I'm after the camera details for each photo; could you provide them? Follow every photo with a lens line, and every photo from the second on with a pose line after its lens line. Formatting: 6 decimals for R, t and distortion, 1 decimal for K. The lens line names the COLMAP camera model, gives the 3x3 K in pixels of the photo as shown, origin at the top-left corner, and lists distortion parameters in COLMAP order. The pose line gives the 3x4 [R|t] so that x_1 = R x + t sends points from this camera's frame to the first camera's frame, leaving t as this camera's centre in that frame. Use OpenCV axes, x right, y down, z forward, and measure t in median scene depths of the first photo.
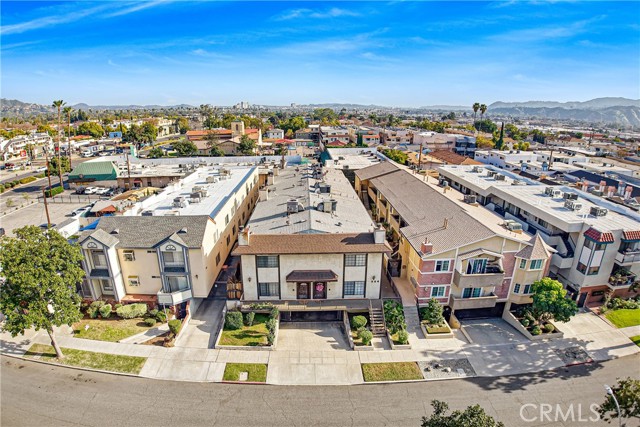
lens RADIAL K [[368.3, 0, 320.0], [0, 368.3, 213.5], [0, 0, 1]] dist [-0.167243, 0.014478]
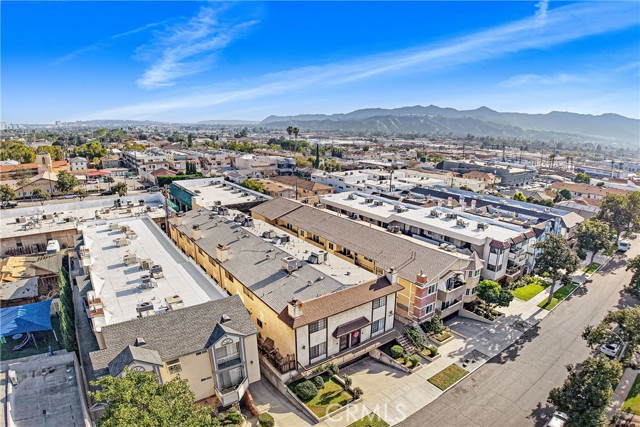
lens RADIAL K [[368.3, 0, 320.0], [0, 368.3, 213.5], [0, 0, 1]] dist [-0.167243, 0.014478]
pose [[0.799799, -0.114835, 0.589181, -0.694934], [0.130516, 0.991316, 0.016042, -0.193000], [-0.585907, 0.064067, 0.807842, 0.157701]]
